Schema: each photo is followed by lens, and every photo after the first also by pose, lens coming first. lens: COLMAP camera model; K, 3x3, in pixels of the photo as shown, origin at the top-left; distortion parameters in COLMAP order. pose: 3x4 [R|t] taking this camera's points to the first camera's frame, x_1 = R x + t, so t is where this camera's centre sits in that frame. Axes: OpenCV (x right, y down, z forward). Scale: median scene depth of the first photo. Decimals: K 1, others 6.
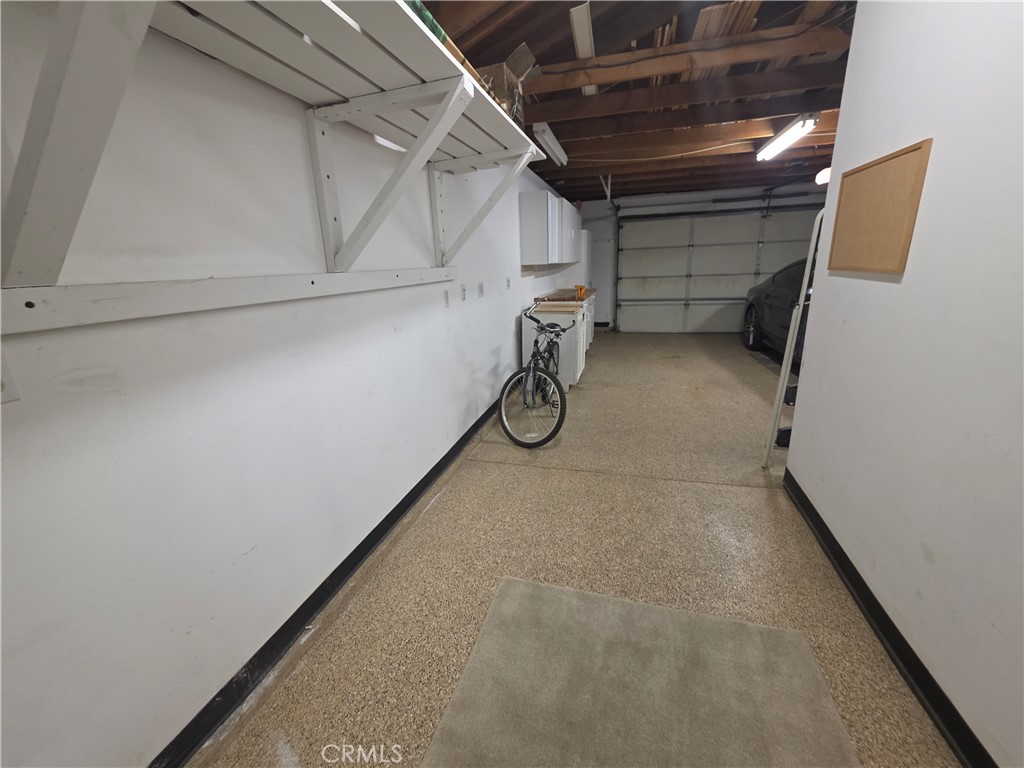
lens RADIAL K [[413.0, 0, 511.8], [0, 413.0, 382.0], [0, 0, 1]] dist [0.001347, -0.000655]
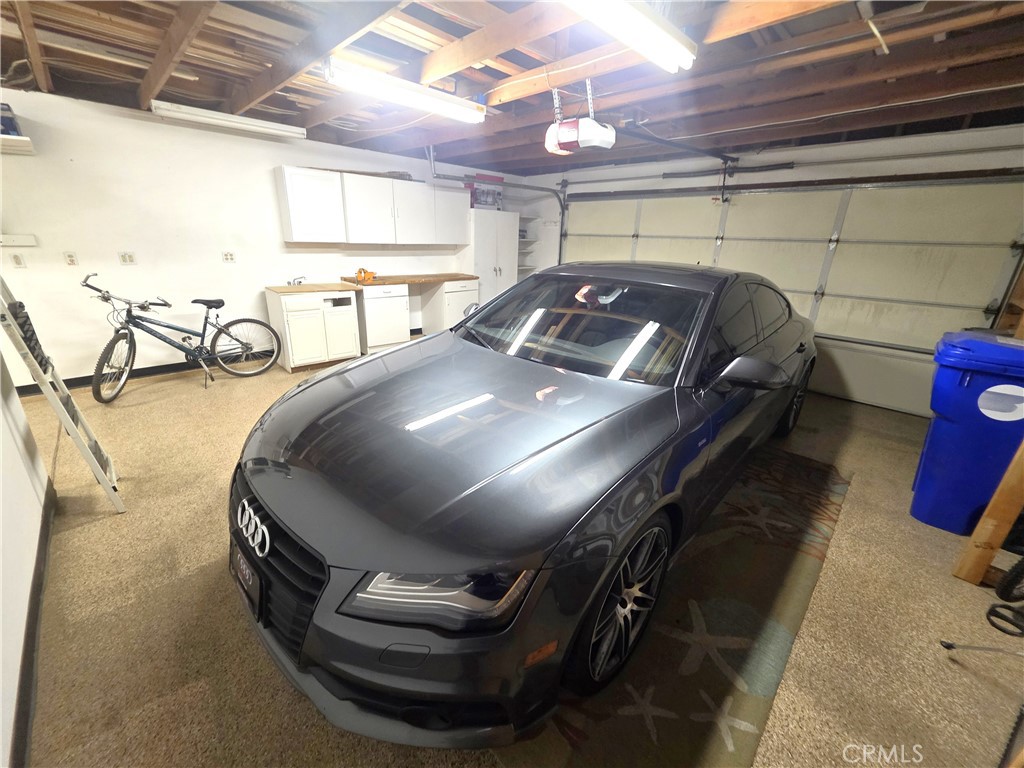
lens RADIAL K [[413.0, 0, 511.8], [0, 413.0, 382.0], [0, 0, 1]] dist [0.001347, -0.000655]
pose [[0.866504, 0.228673, -0.443711, 0.643246], [-0.202389, 0.973500, 0.106470, -0.103706], [0.456300, -0.002455, 0.889823, 0.218681]]
